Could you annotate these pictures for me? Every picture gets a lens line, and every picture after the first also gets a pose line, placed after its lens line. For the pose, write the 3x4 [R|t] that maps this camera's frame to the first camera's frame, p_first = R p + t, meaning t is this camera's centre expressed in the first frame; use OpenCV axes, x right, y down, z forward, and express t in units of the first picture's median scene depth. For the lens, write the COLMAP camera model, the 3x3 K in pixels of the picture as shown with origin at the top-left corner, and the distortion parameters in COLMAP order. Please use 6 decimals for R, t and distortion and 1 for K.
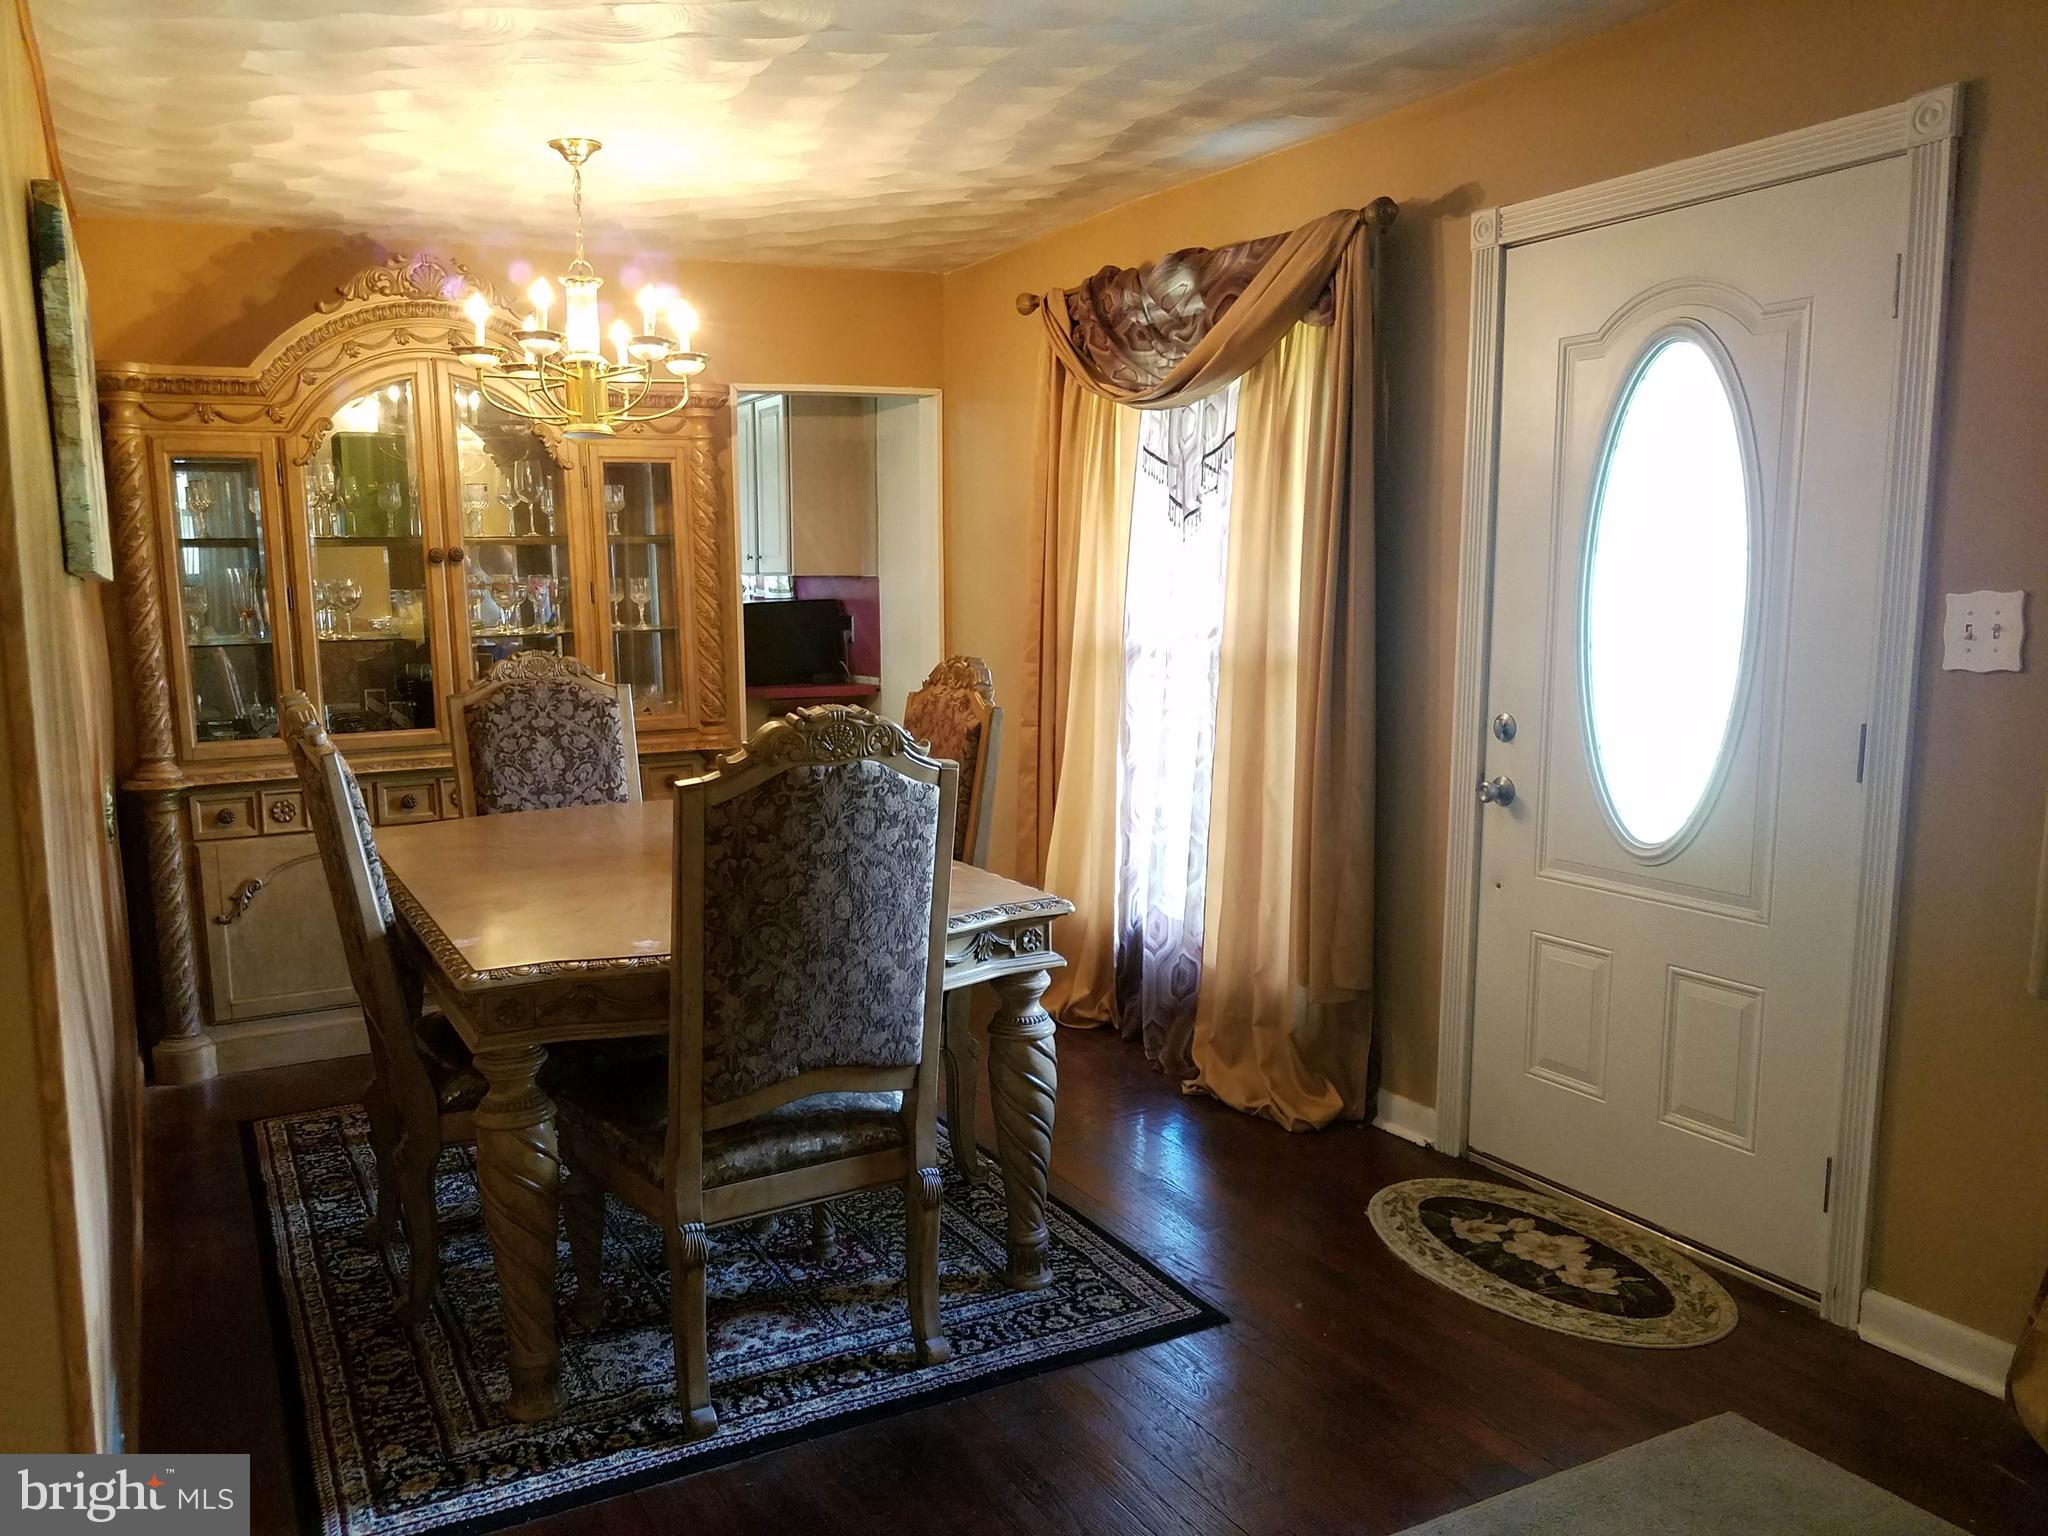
lens RADIAL K [[1570.6, 0, 1024.8], [0, 1570.6, 857.1], [0, 0, 1]] dist [-0.004854, -0.008783]
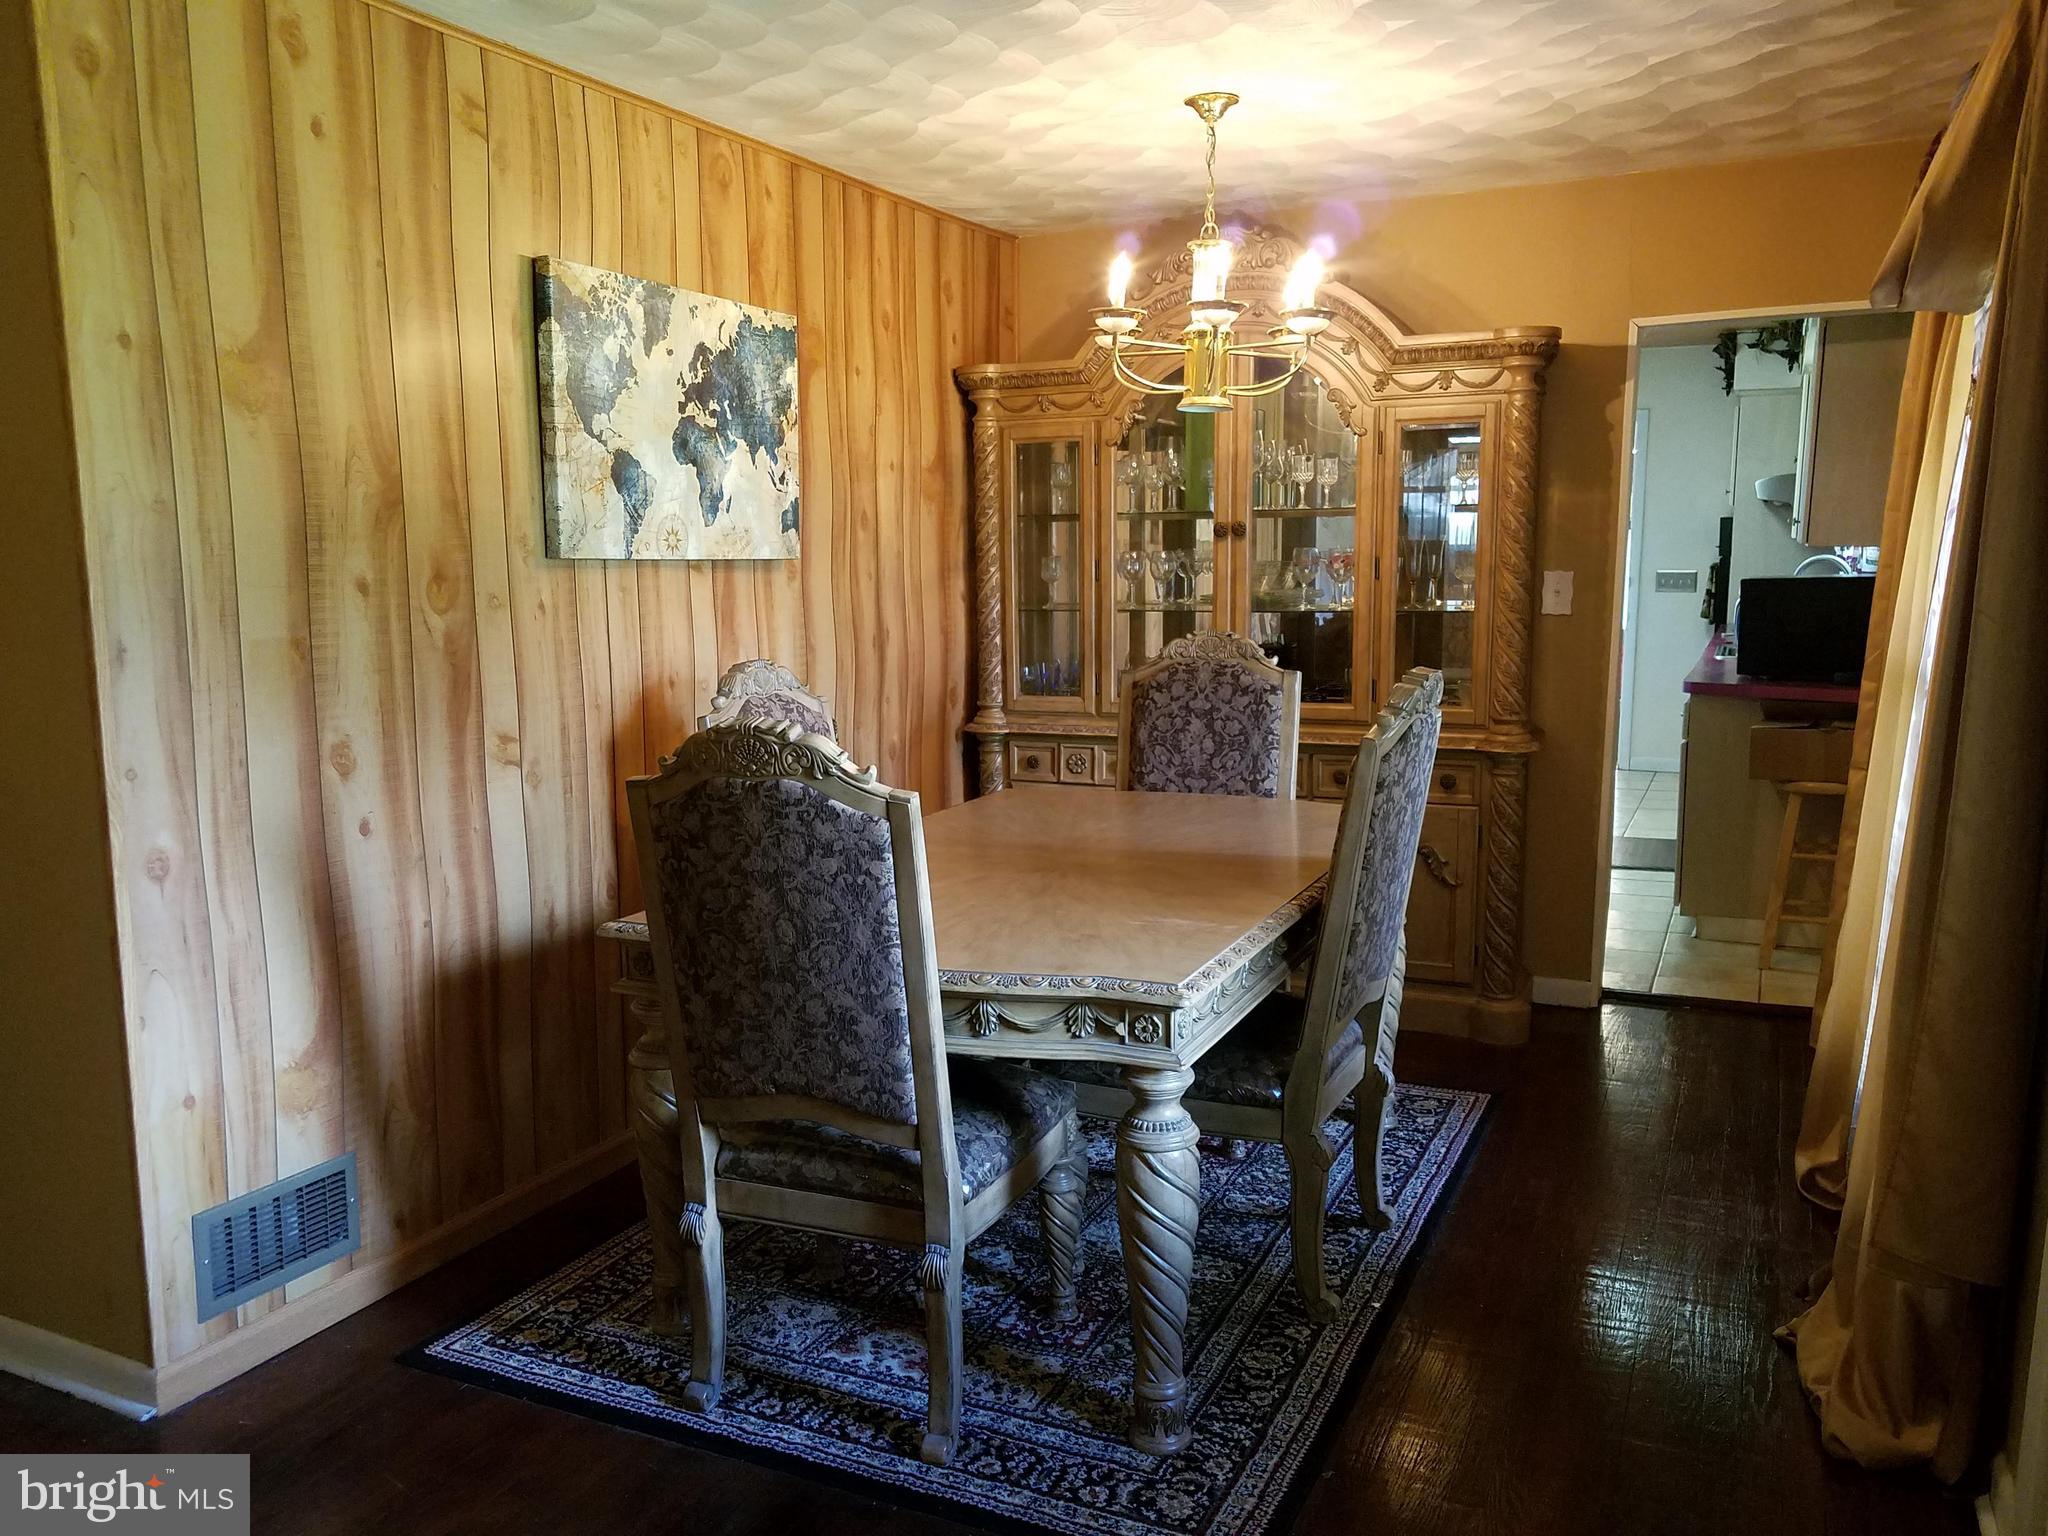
lens RADIAL K [[1606.3, 0, 999.5], [0, 1606.3, 830.3], [0, 0, 1]] dist [-0.006480, 0.006802]
pose [[0.580732, 0.151663, -0.799843, 0.482468], [-0.140122, 0.986452, 0.085311, -0.085821], [0.801946, 0.062533, 0.594115, 0.353121]]
